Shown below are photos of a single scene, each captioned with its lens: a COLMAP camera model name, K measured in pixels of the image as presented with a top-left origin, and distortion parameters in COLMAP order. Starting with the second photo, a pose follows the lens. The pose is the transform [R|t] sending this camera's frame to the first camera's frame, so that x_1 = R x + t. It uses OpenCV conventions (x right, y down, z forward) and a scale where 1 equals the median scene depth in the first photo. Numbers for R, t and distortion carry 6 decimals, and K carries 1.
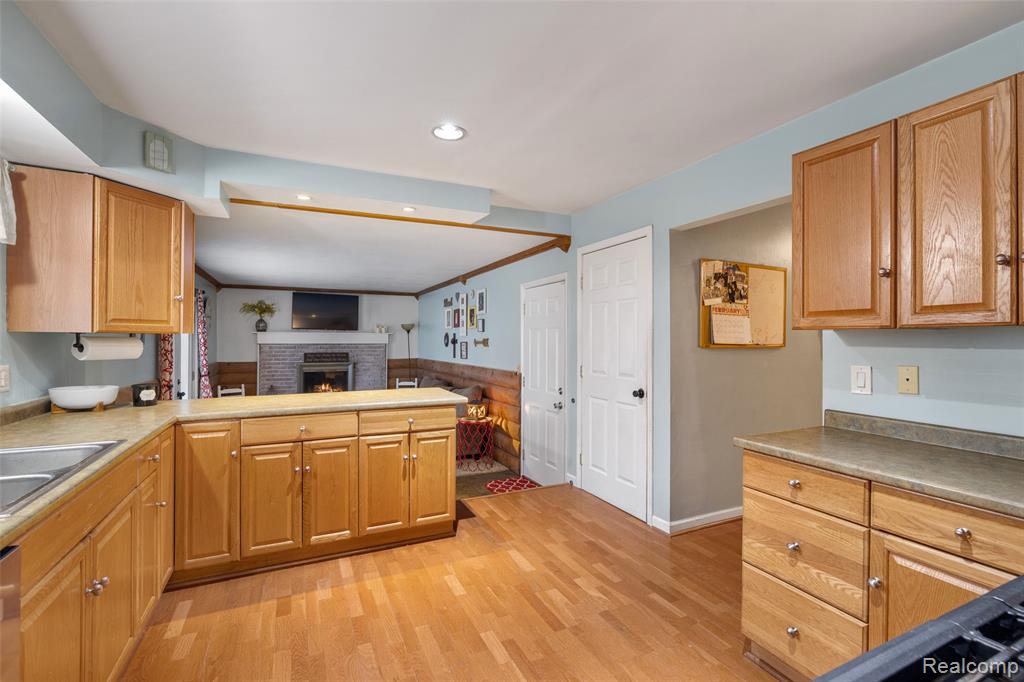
lens RADIAL K [[463.0, 0, 511.0], [0, 463.0, 333.6], [0, 0, 1]] dist [0.002165, -0.000764]
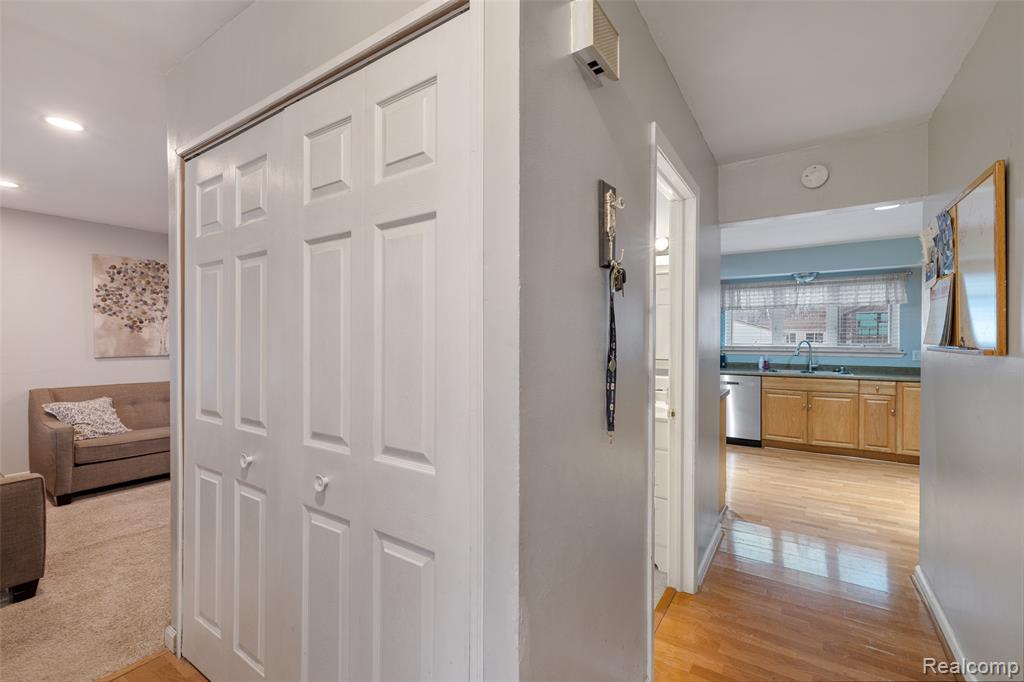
lens RADIAL K [[448.1, 0, 514.8], [0, 448.1, 347.0], [0, 0, 1]] dist [0.002713, 0.000196]
pose [[-0.857661, 0.006522, -0.514174, 0.688991], [0.001778, 0.999951, 0.009718, 0.007839], [0.514213, 0.007420, -0.857631, 0.667098]]
